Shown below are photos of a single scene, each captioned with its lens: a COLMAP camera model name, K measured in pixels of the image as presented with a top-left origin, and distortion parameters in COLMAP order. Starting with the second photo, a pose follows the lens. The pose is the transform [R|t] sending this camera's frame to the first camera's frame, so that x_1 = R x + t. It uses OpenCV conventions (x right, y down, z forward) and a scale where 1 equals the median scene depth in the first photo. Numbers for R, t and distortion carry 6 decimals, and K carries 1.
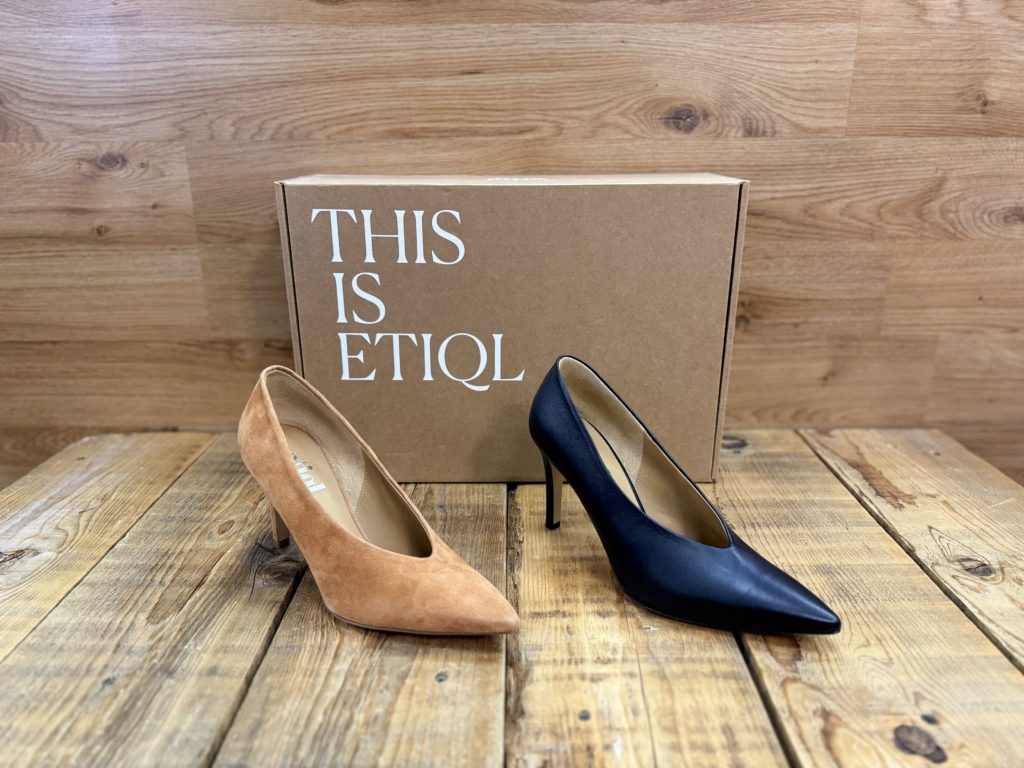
lens RADIAL K [[719.0, 0, 512.1], [0, 719.0, 394.0], [0, 0, 1]] dist [-0.011315, 0.002188]
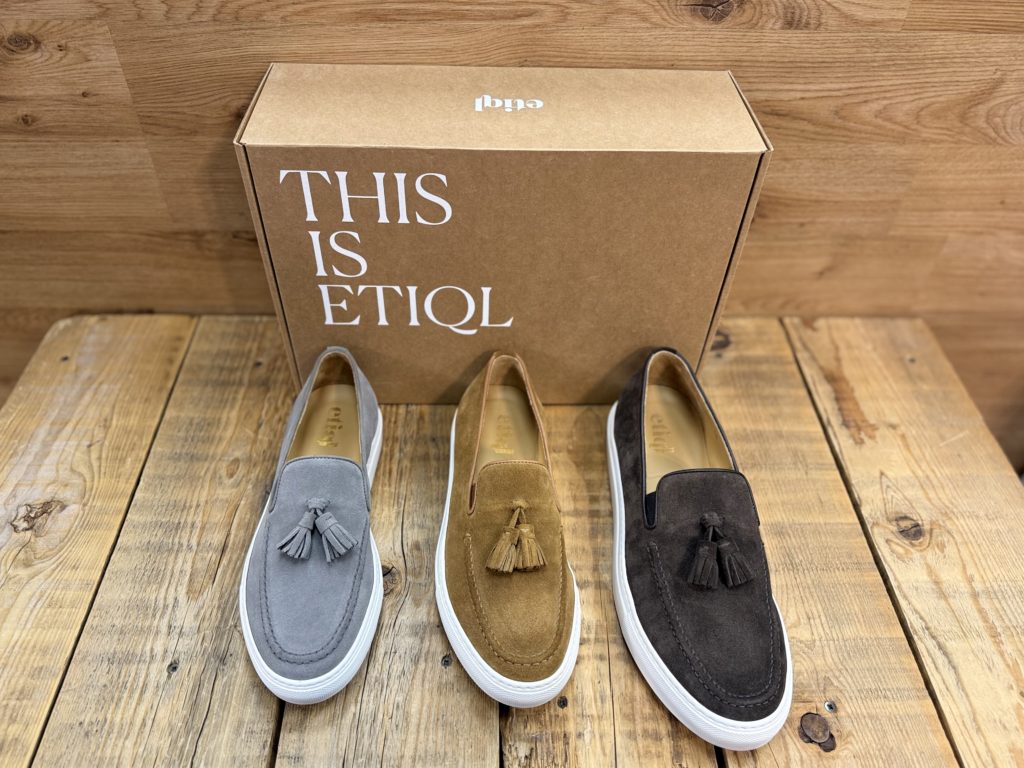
lens RADIAL K [[753.5, 0, 500.8], [0, 753.5, 383.4], [0, 0, 1]] dist [-0.004325, -0.004647]
pose [[0.999505, 0.006793, 0.030732, -0.030612], [-0.019704, 0.896461, 0.442683, -0.373442], [-0.024542, -0.443070, 0.896151, 0.035958]]
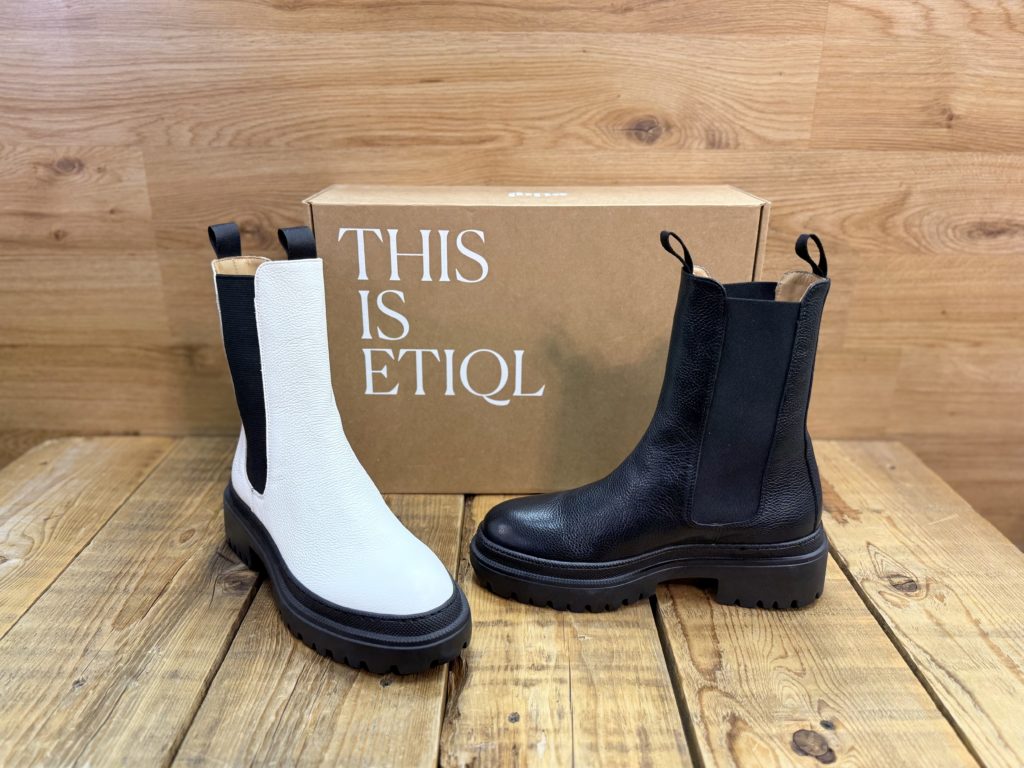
lens RADIAL K [[778.6, 0, 505.0], [0, 778.6, 417.4], [0, 0, 1]] dist [-0.004065, -0.006471]
pose [[0.999935, 0.010856, 0.003448, 0.045302], [-0.011028, 0.998443, 0.054676, -0.043836], [-0.002849, -0.054711, 0.998498, -0.094368]]
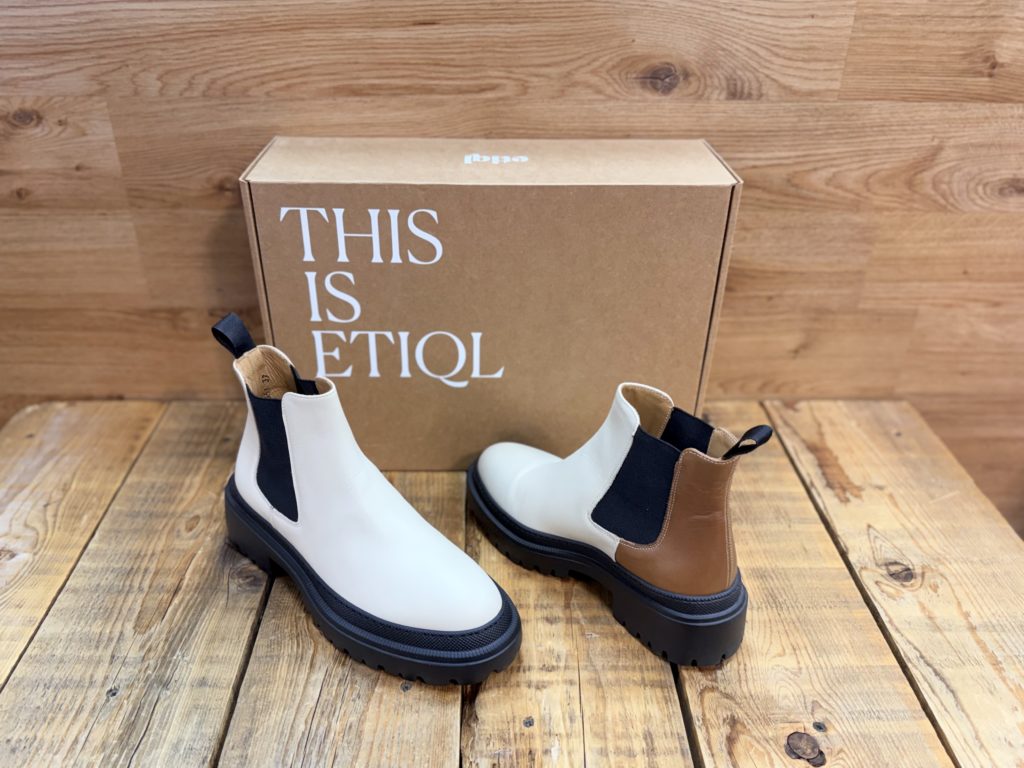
lens RADIAL K [[831.6, 0, 498.1], [0, 831.6, 443.0], [0, 0, 1]] dist [0.010342, -0.025919]
pose [[0.999718, 0.003502, 0.023476, 0.010039], [-0.008992, 0.971214, 0.238040, -0.186167], [-0.021966, -0.238184, 0.970972, -0.123223]]
